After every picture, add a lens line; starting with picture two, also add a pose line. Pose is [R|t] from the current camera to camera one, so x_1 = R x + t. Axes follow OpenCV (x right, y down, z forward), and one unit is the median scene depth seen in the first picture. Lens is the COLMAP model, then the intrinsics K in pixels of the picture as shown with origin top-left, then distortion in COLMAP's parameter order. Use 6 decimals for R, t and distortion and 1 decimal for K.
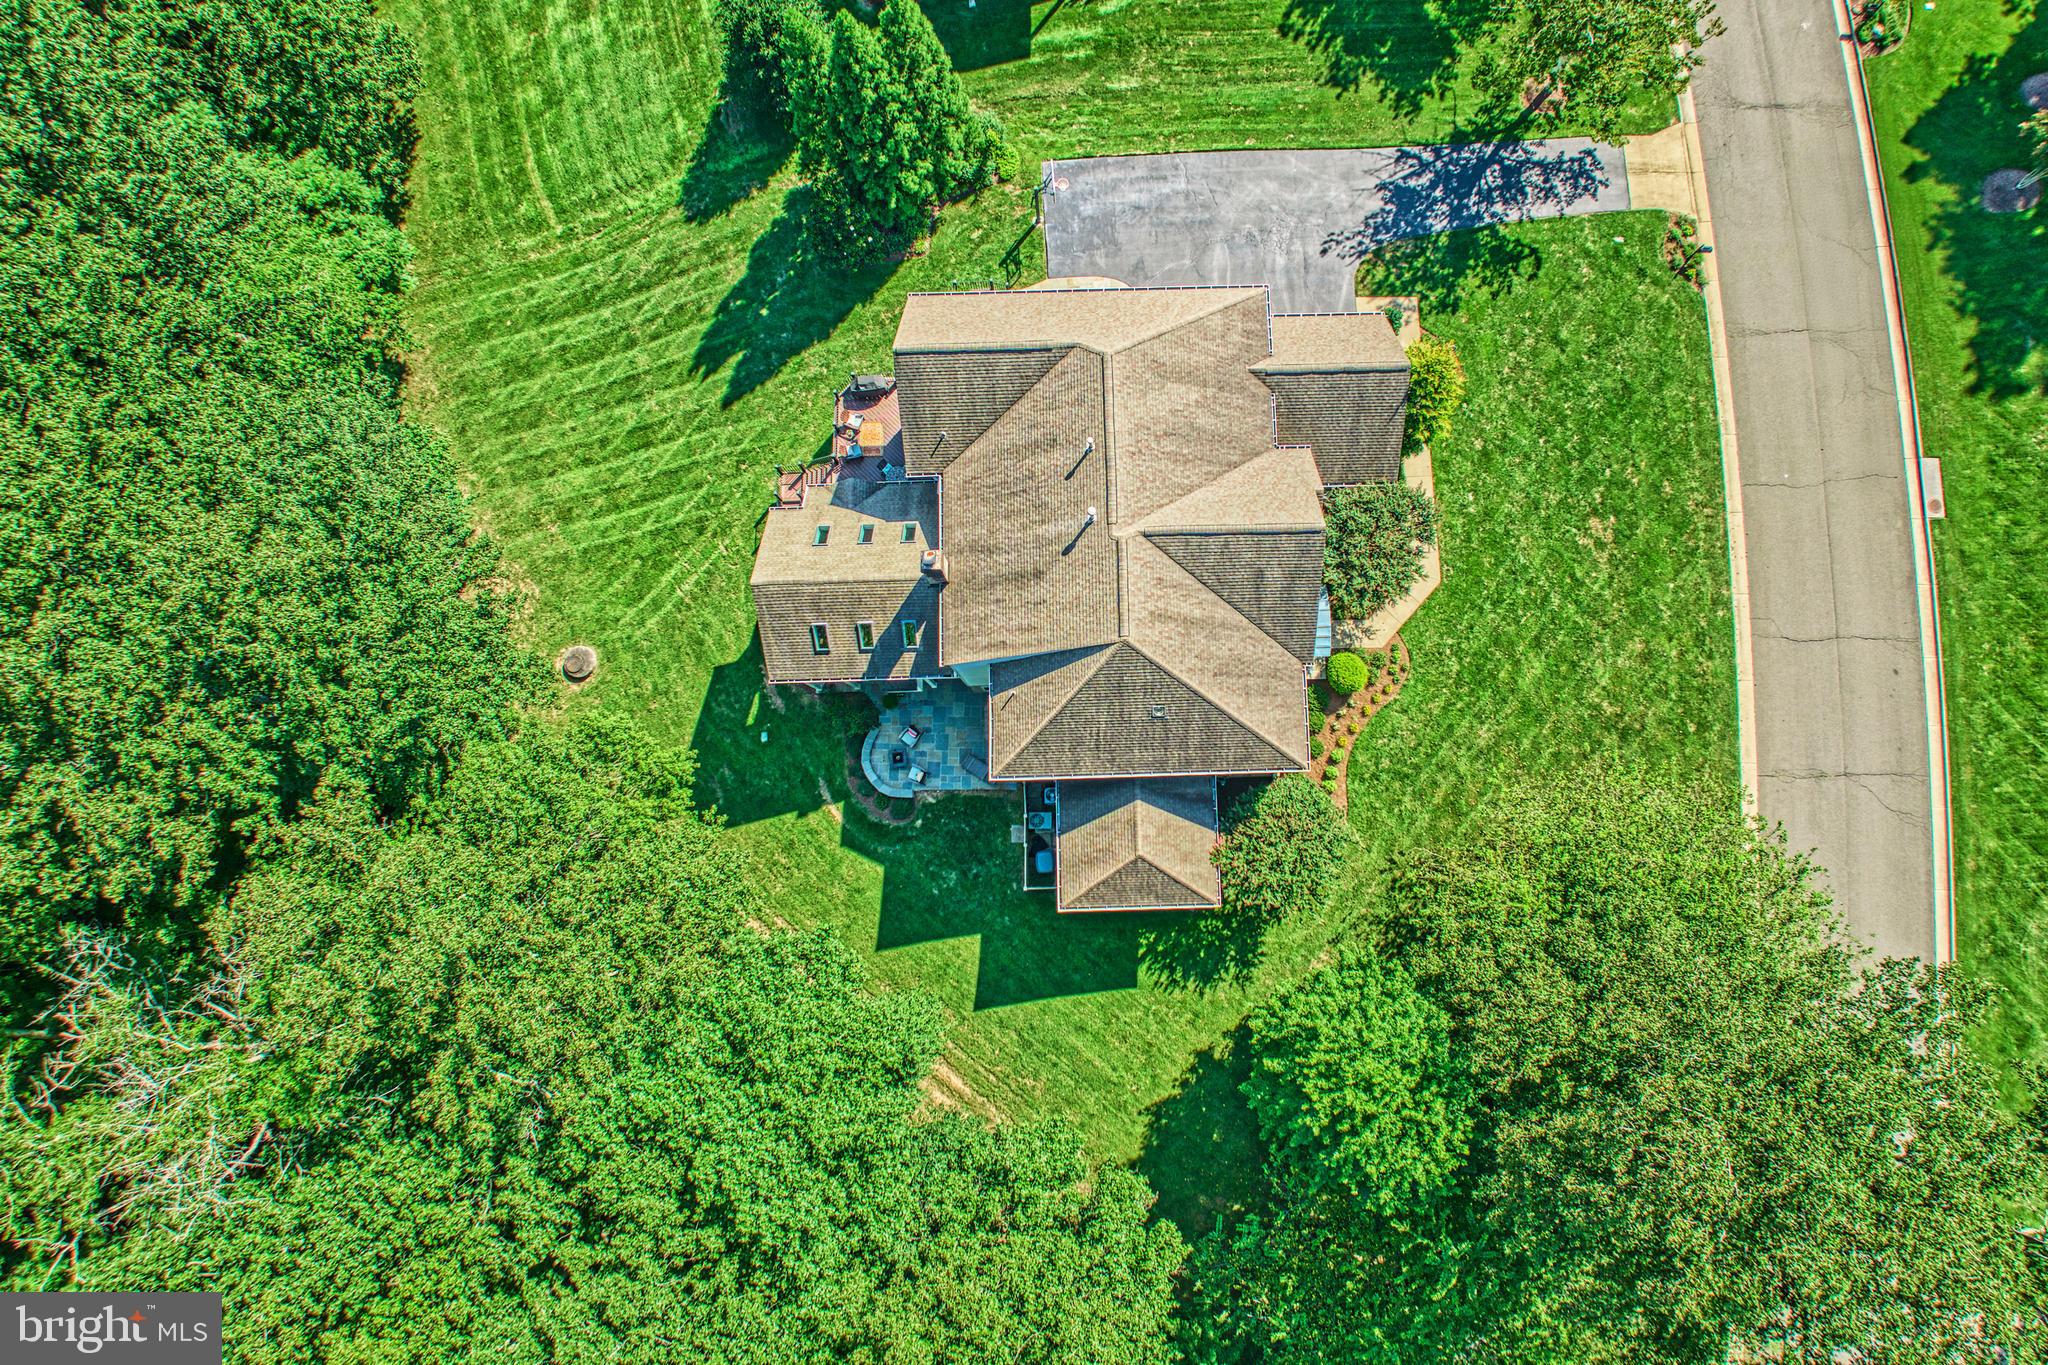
lens RADIAL K [[1273.4, 0, 1021.1], [0, 1273.4, 673.4], [0, 0, 1]] dist [-0.031983, -0.003468]
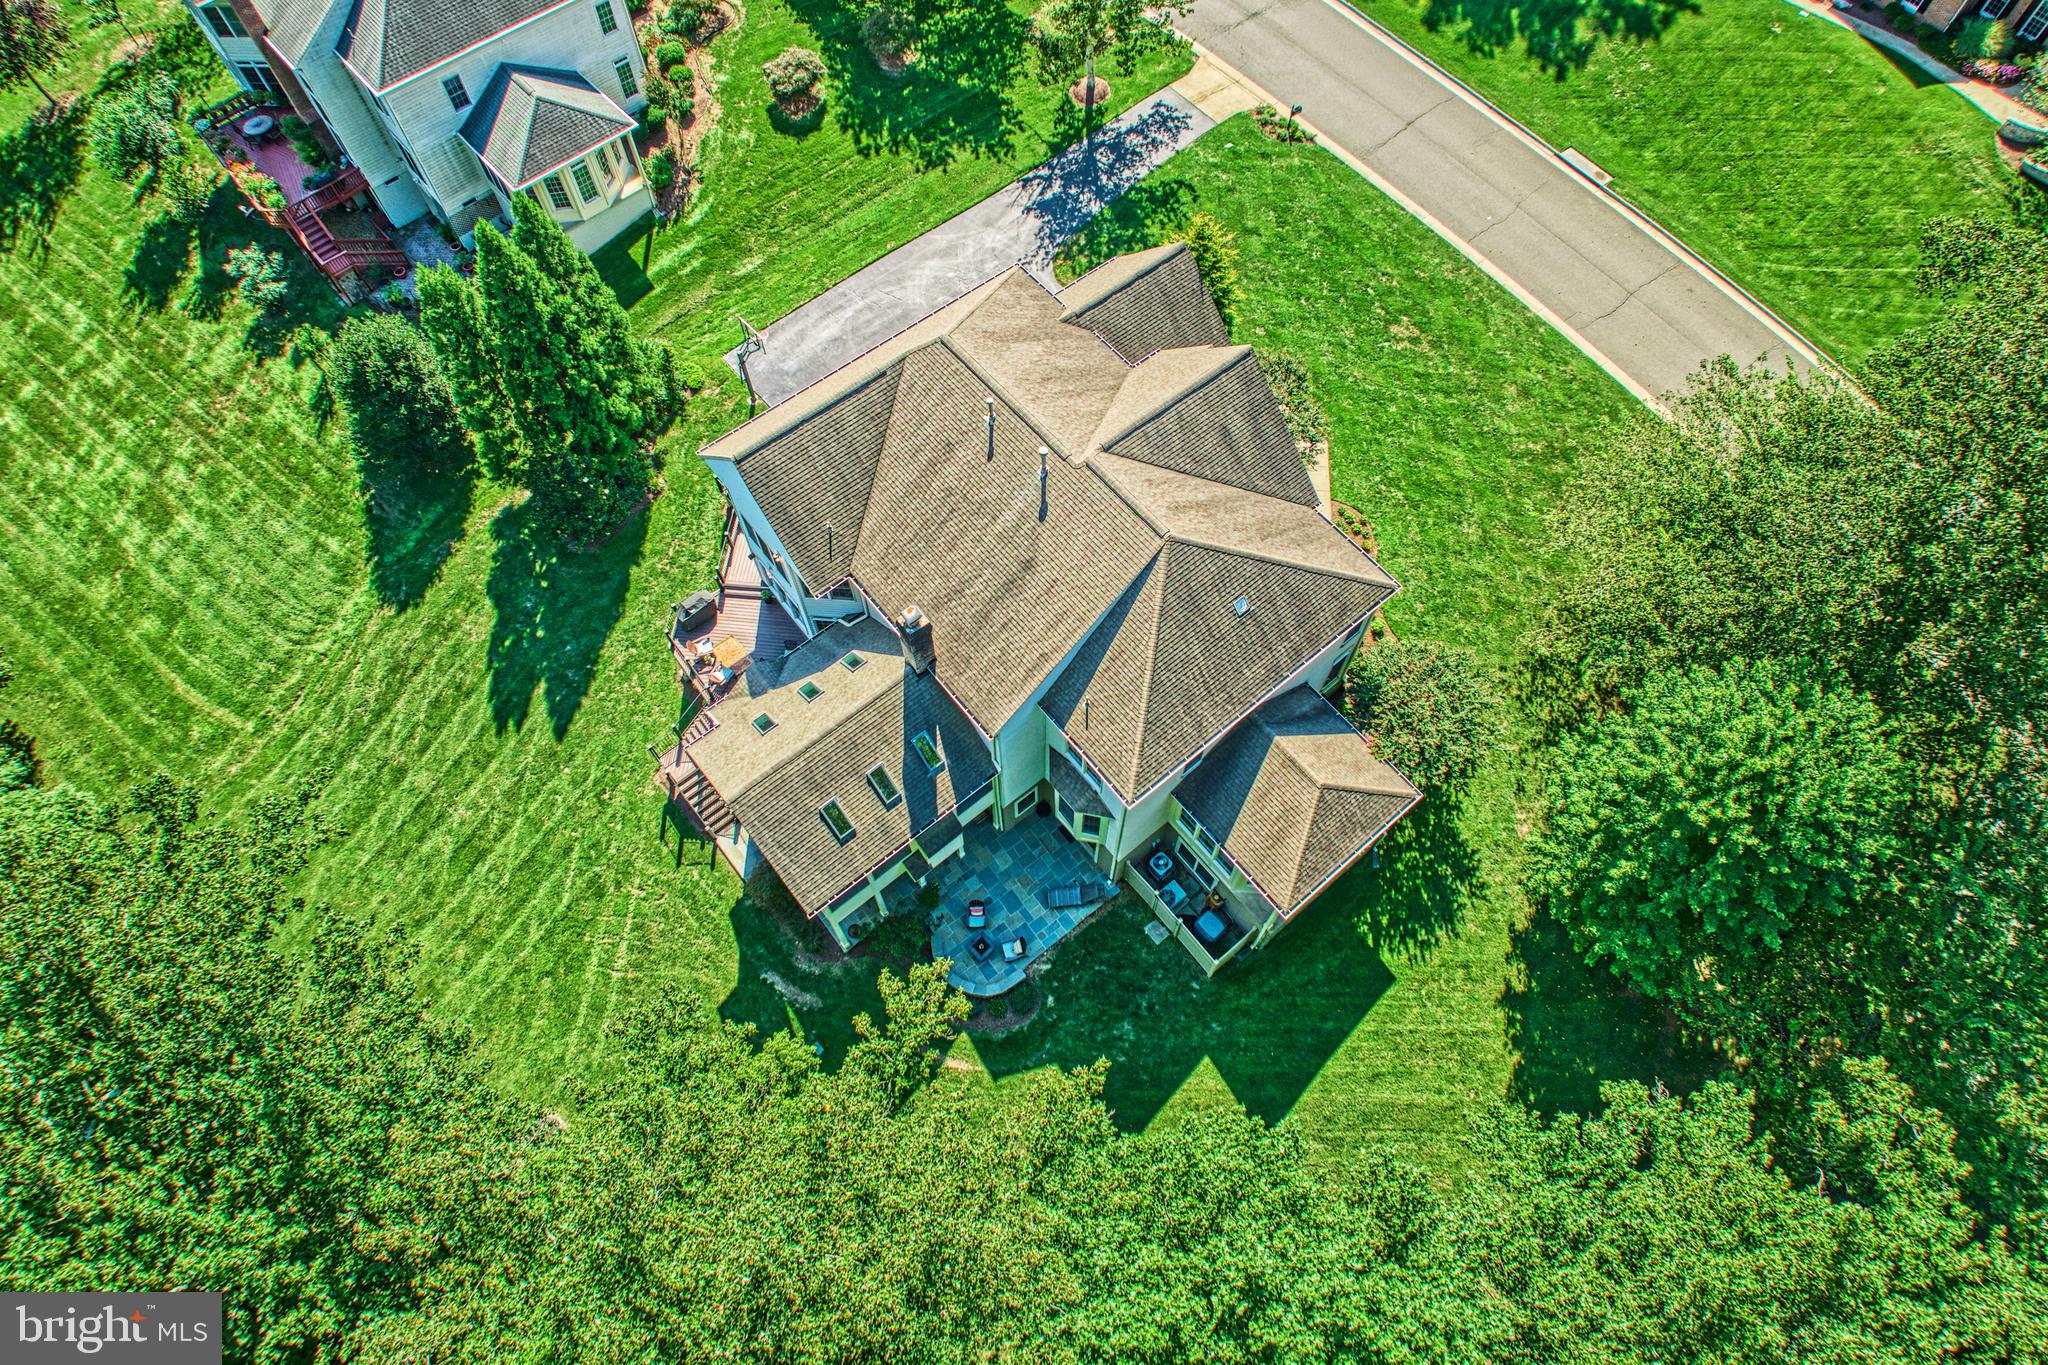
lens RADIAL K [[1250.6, 0, 1035.2], [0, 1250.6, 608.7], [0, 0, 1]] dist [-0.036423, 0.000632]
pose [[0.787142, -0.524941, 0.323798, -0.217491], [0.606405, 0.754535, -0.250899, 0.126551], [-0.112610, 0.393846, 0.912252, 0.208792]]
